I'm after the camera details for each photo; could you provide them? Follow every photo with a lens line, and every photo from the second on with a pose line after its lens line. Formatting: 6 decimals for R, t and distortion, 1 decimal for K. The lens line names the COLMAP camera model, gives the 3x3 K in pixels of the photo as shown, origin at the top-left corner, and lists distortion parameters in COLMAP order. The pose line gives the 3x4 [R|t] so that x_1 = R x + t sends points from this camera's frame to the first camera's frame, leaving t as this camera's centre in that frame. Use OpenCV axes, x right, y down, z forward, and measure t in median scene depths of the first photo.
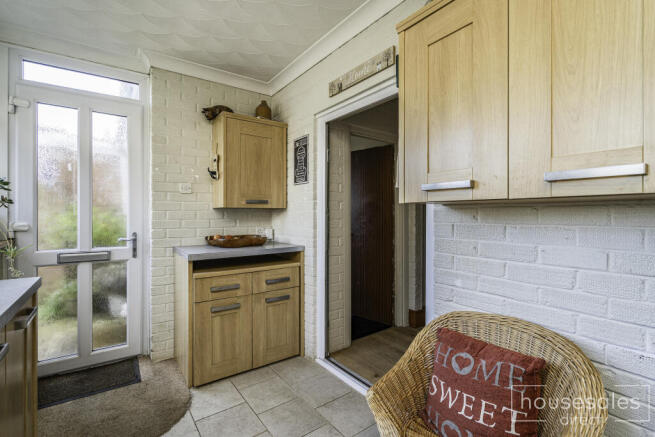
lens RADIAL K [[302.4, 0, 327.2], [0, 302.4, 214.4], [0, 0, 1]] dist [0.000402, 0.000583]
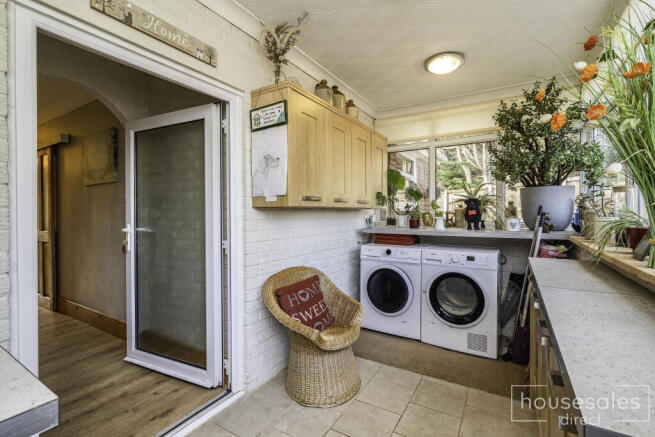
lens RADIAL K [[302.4, 0, 326.1], [0, 302.4, 216.6], [0, 0, 1]] dist [0.000402, 0.000583]
pose [[-0.363454, -0.000019, 0.931612, -0.846107], [0.007538, 0.999967, 0.002961, 0.007977], [-0.931582, 0.008099, -0.363442, 0.999177]]
